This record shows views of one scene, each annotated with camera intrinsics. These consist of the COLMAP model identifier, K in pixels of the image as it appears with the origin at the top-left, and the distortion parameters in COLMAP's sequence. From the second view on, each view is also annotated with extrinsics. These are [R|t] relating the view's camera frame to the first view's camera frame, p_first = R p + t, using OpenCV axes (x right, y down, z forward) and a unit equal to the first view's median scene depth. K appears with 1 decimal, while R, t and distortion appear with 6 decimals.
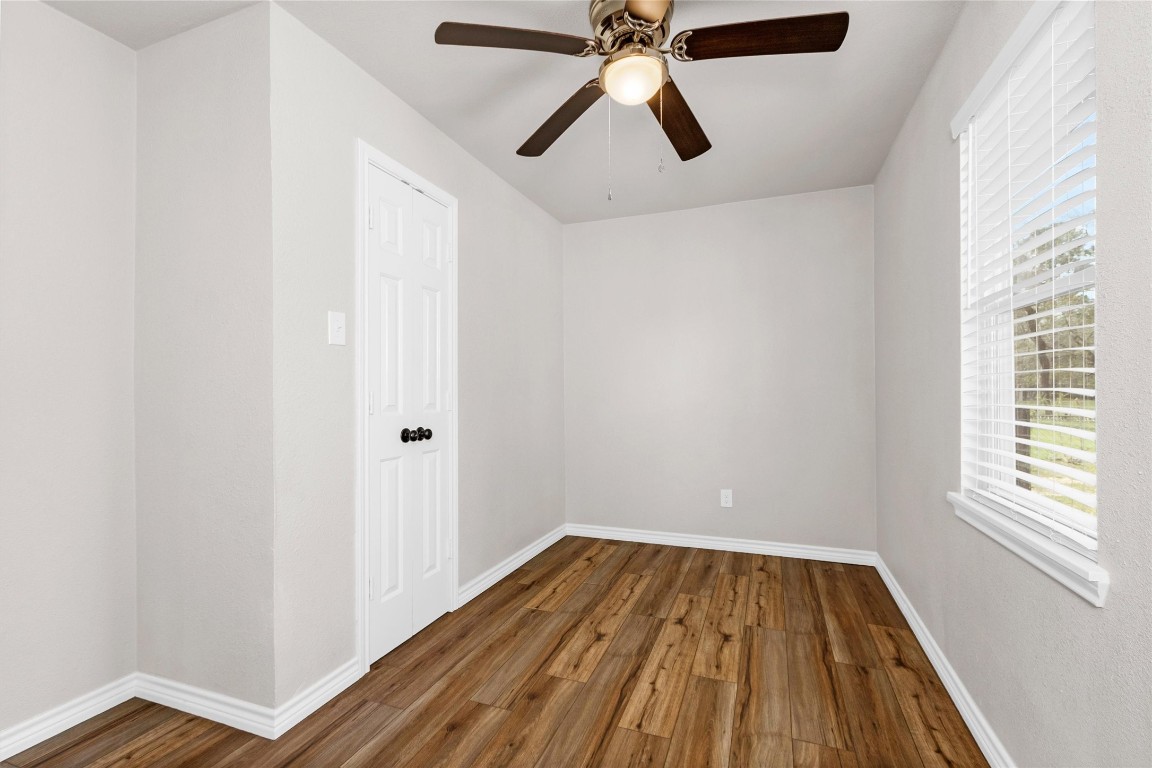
lens RADIAL K [[527.9, 0, 572.0], [0, 527.9, 383.7], [0, 0, 1]] dist [0.003525, -0.001481]
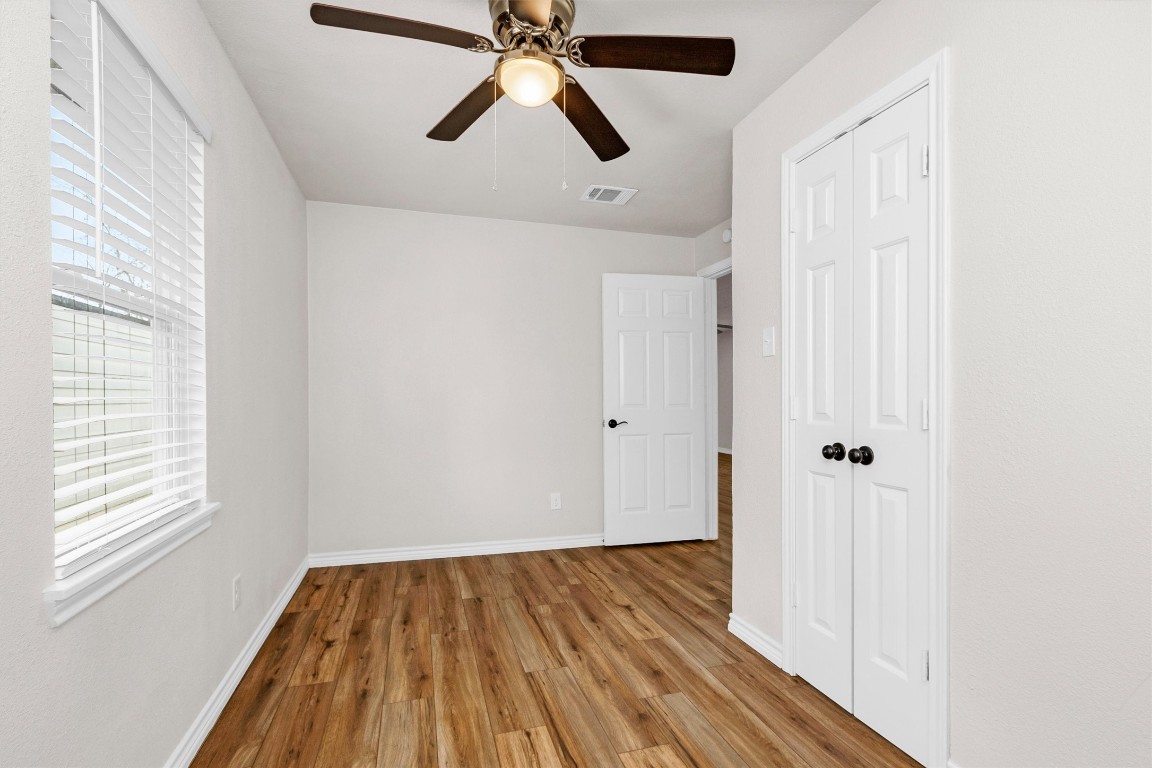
lens RADIAL K [[527.9, 0, 564.4], [0, 527.9, 392.3], [0, 0, 1]] dist [0.003525, -0.001481]
pose [[-0.804458, 0.001631, -0.594007, 0.644132], [0.010532, 0.999878, -0.011518, 0.015598], [0.593916, -0.015522, -0.804377, 1.800183]]
